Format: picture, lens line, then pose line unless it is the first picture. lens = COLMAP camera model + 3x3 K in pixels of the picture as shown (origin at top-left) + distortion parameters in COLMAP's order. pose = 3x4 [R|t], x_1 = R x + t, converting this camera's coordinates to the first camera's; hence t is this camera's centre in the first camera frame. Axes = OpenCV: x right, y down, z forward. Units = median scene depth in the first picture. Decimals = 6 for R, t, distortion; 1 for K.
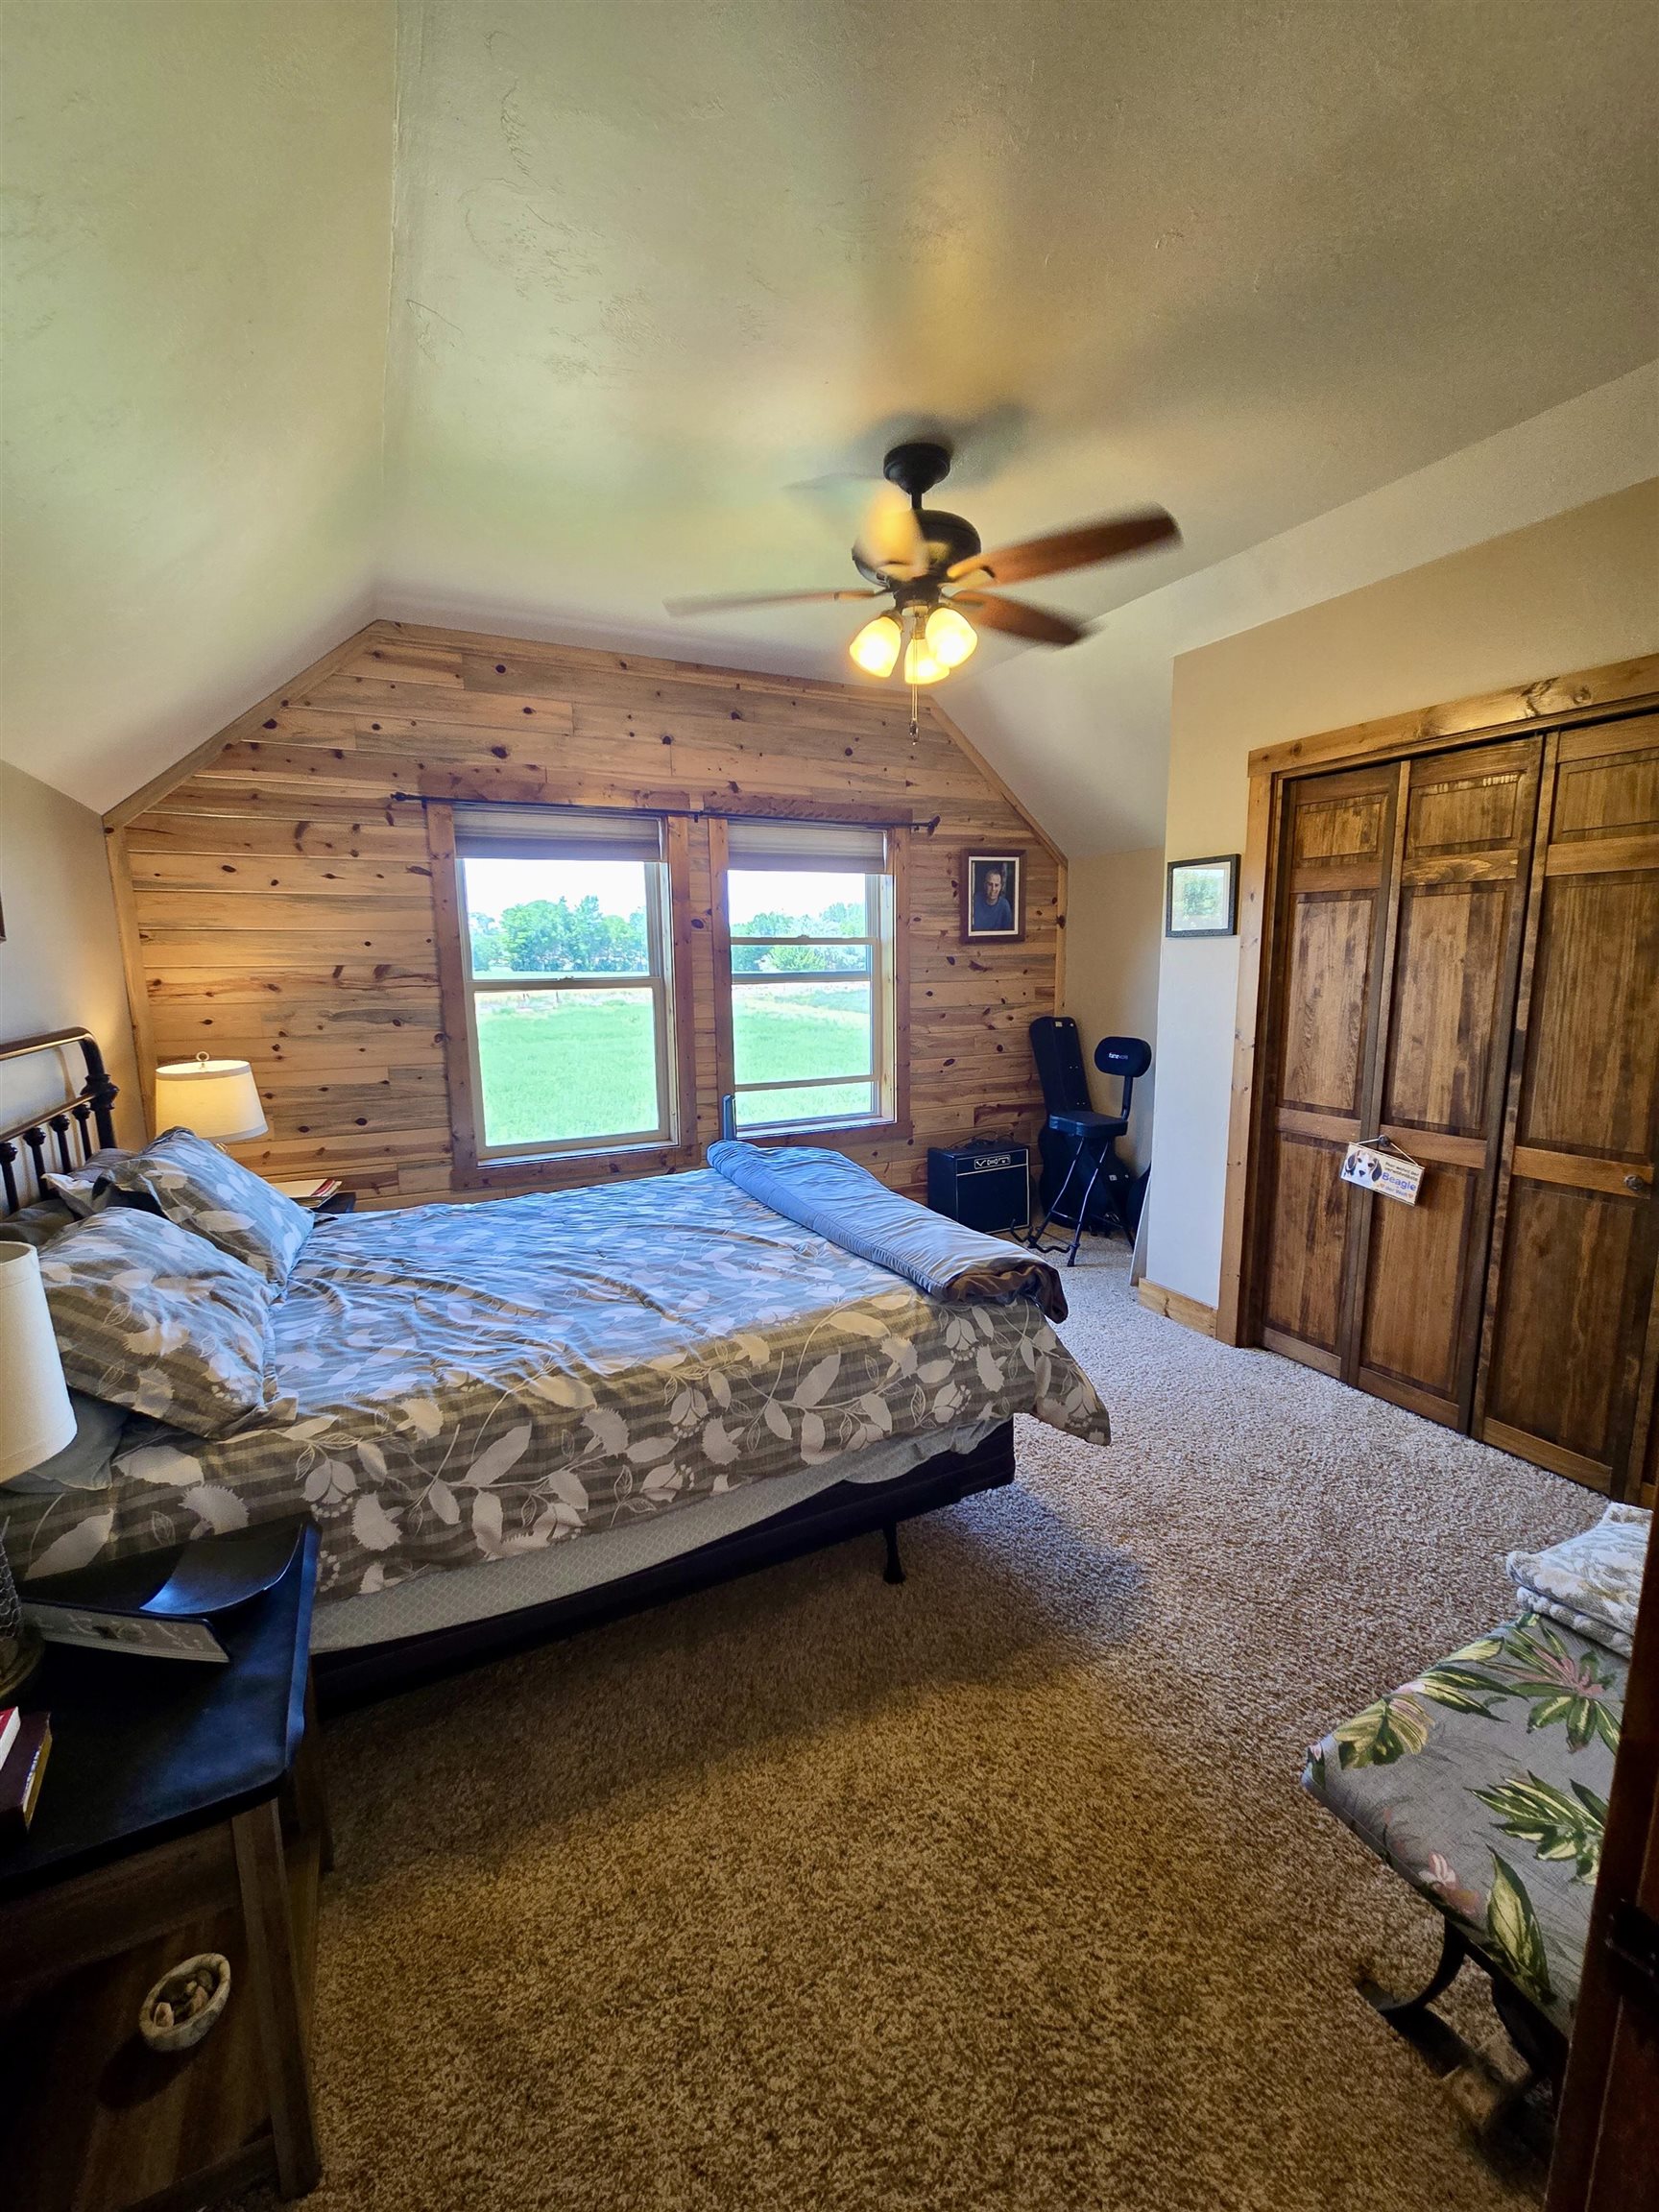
lens RADIAL K [[900.2, 0, 832.2], [0, 900.2, 1103.6], [0, 0, 1]] dist [0.003674, 0.000349]
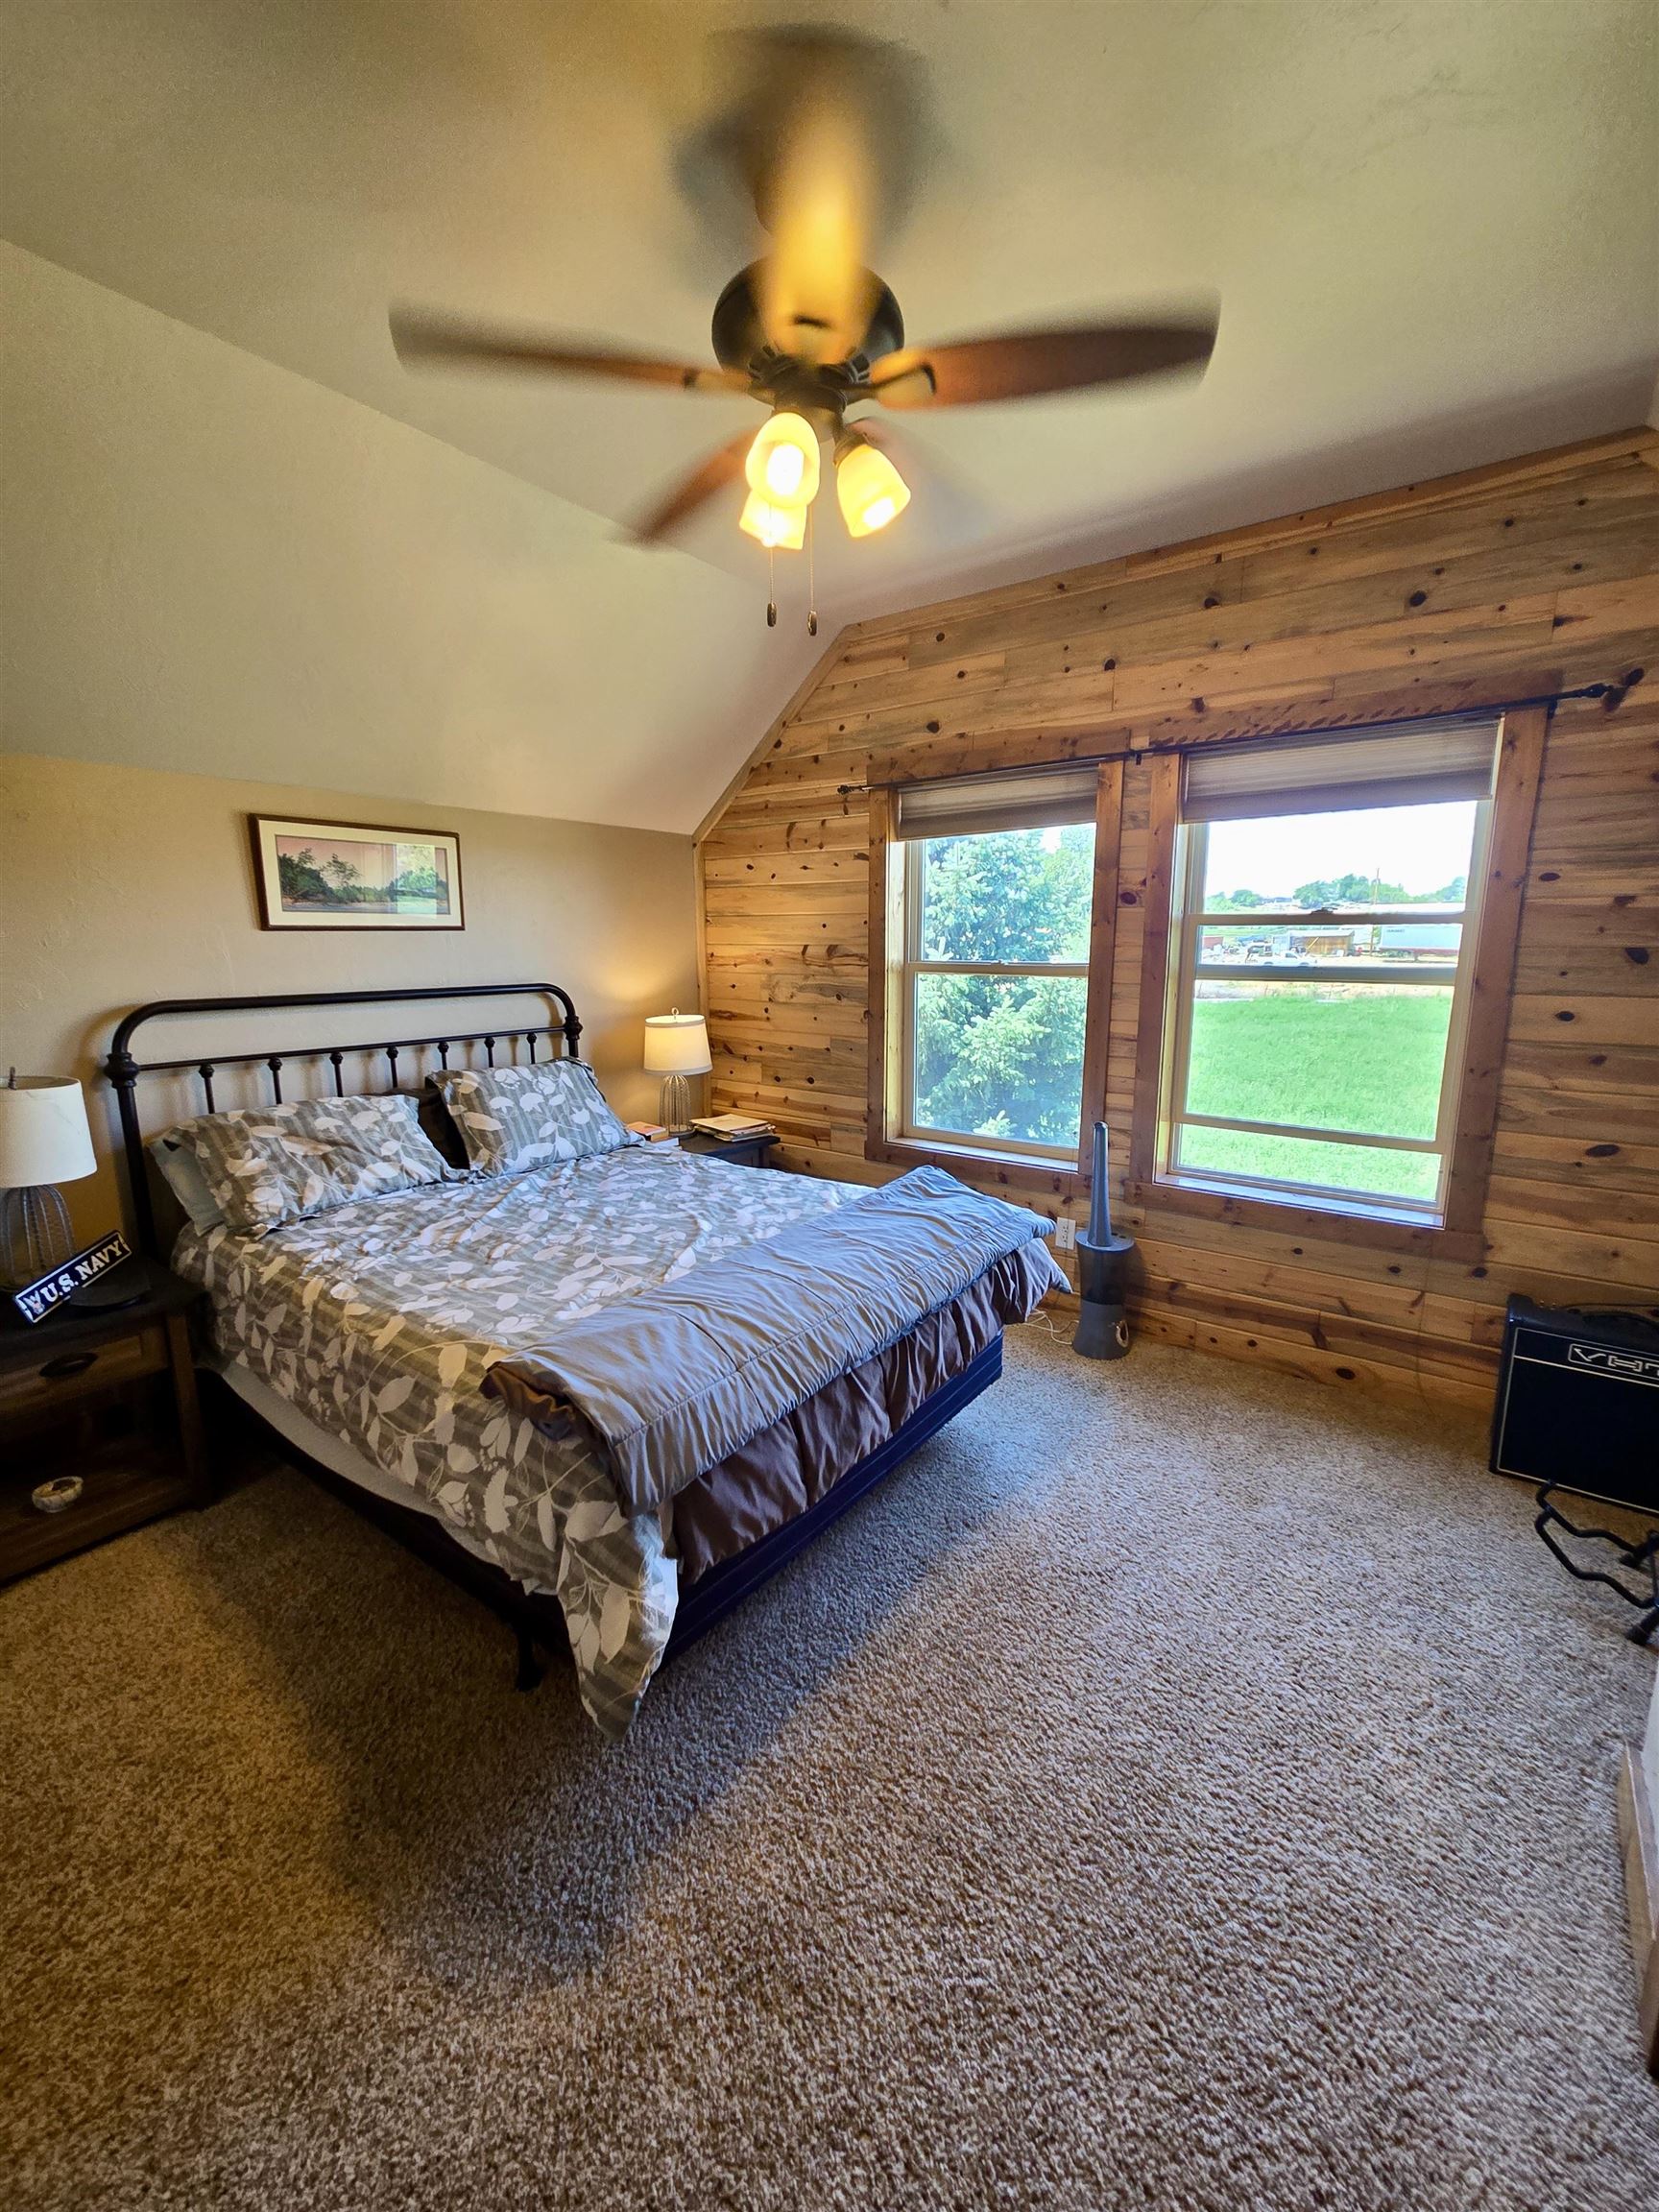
lens RADIAL K [[900.2, 0, 828.9], [0, 900.2, 1106.4], [0, 0, 1]] dist [0.003674, 0.000349]
pose [[0.452556, 0.176535, -0.874087, 0.504679], [-0.147653, 0.981513, 0.121784, -0.091563], [0.879427, 0.073948, 0.470256, 0.480746]]
